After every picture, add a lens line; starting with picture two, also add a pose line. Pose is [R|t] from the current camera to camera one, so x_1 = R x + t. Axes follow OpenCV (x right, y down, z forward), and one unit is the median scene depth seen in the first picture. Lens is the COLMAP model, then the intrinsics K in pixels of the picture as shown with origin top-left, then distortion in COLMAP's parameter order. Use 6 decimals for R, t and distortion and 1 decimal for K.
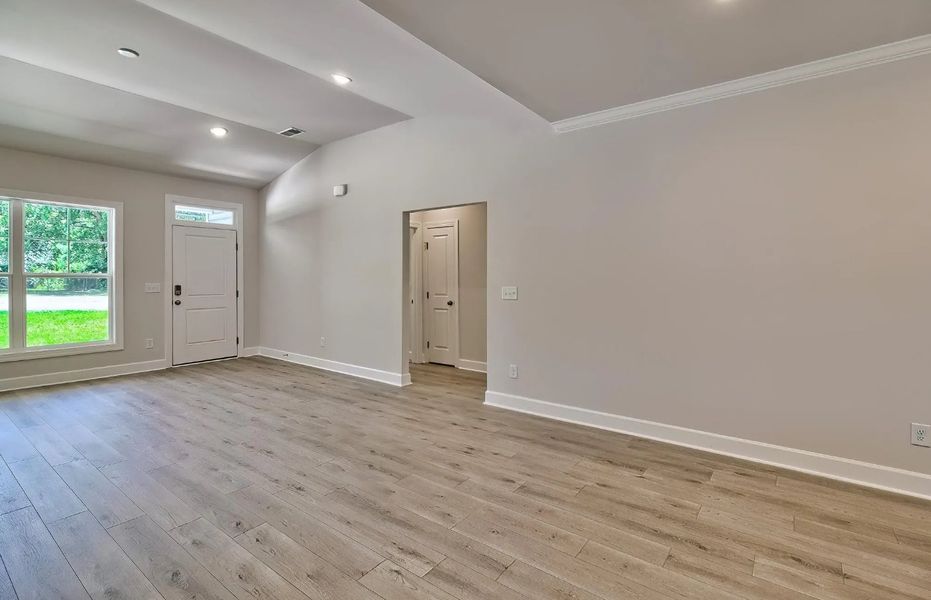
lens RADIAL K [[438.6, 0, 453.6], [0, 438.6, 277.0], [0, 0, 1]] dist [0.002048, 0.001494]
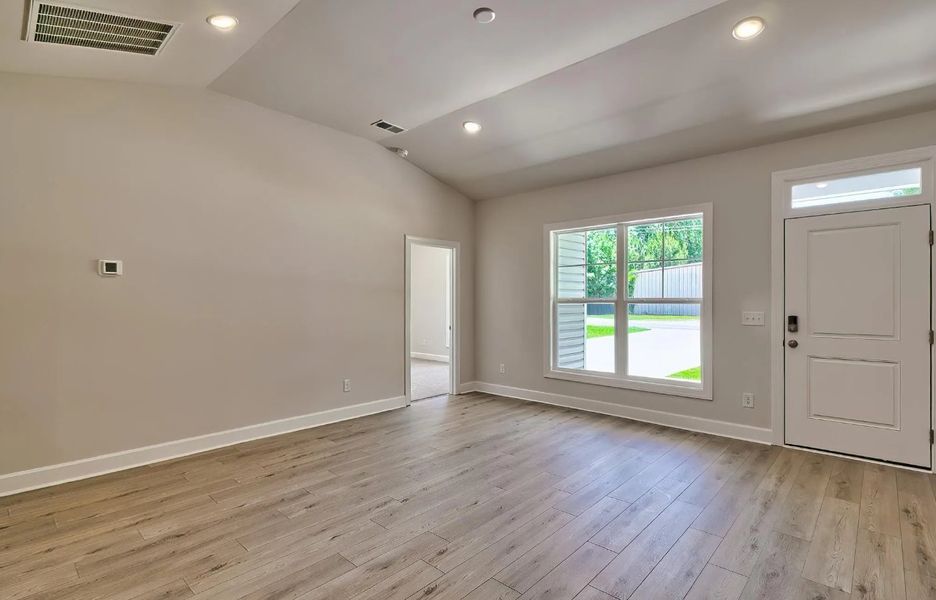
lens RADIAL K [[441.0, 0, 463.3], [0, 441.0, 304.3], [0, 0, 1]] dist [0.002048, 0.001494]
pose [[-0.089863, 0.003572, -0.995948, 0.031003], [0.001431, 0.999993, 0.003458, -0.000558], [0.995953, -0.001114, -0.089868, 0.647607]]
